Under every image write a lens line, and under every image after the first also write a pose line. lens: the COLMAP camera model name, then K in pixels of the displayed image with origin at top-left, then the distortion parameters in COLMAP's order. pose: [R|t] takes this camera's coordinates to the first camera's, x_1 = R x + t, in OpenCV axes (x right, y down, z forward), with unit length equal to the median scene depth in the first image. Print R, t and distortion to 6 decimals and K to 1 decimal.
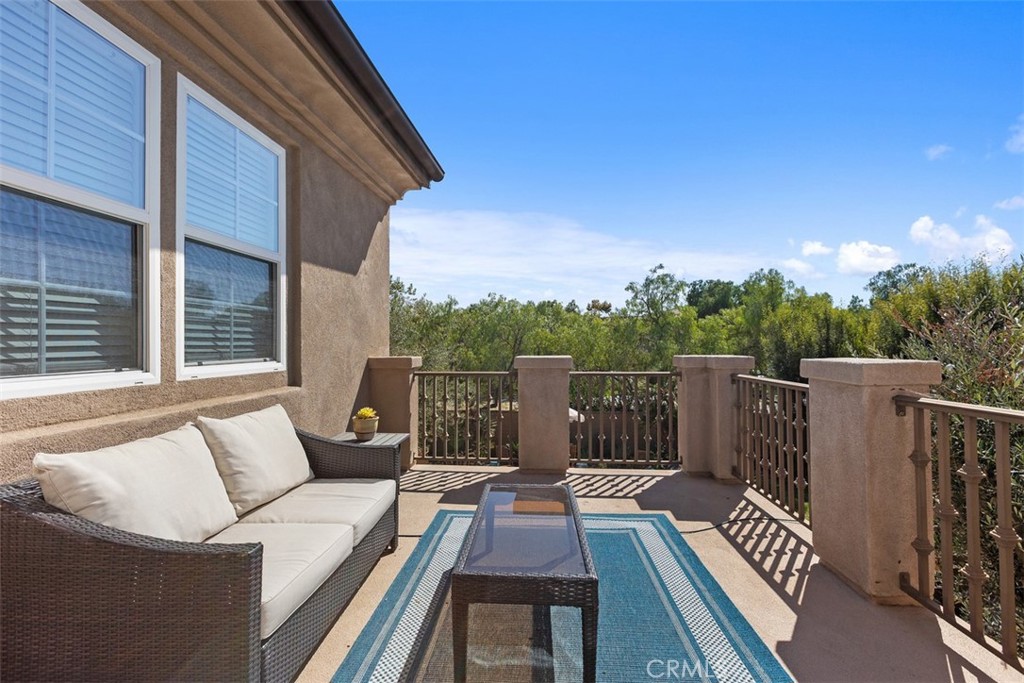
lens RADIAL K [[458.7, 0, 510.9], [0, 458.7, 340.1], [0, 0, 1]] dist [0.001160, 0.000433]
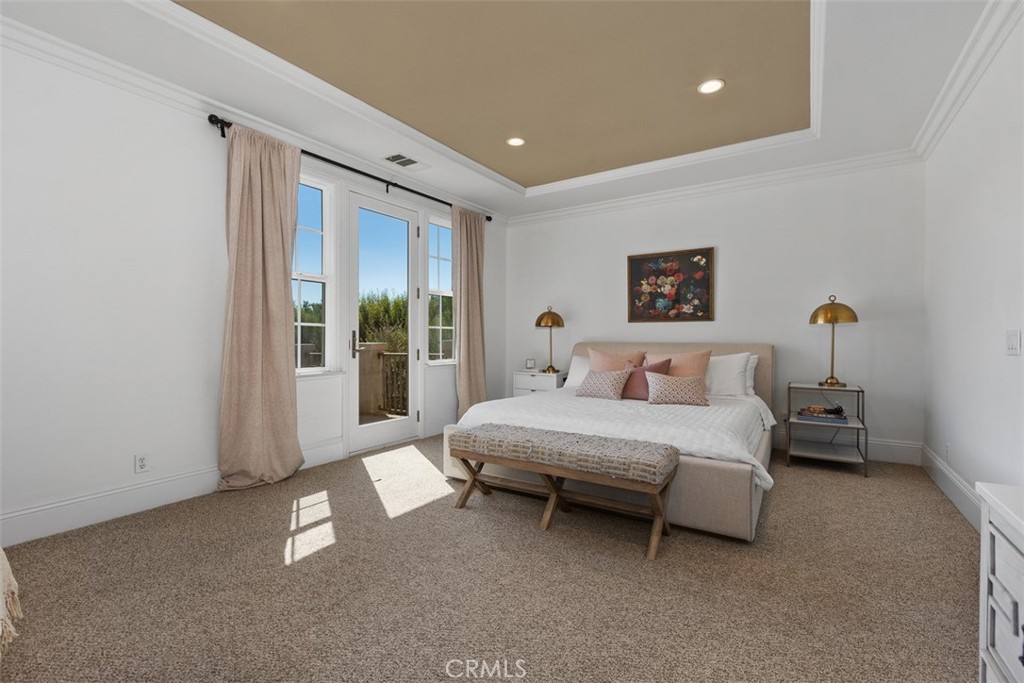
lens RADIAL K [[458.7, 0, 510.8], [0, 458.7, 339.2], [0, 0, 1]] dist [0.001160, 0.000433]
pose [[0.472297, -0.001296, 0.881439, -1.674126], [-0.007464, 0.999957, 0.005470, -0.006299], [-0.881408, -0.009163, 0.472267, -1.452128]]
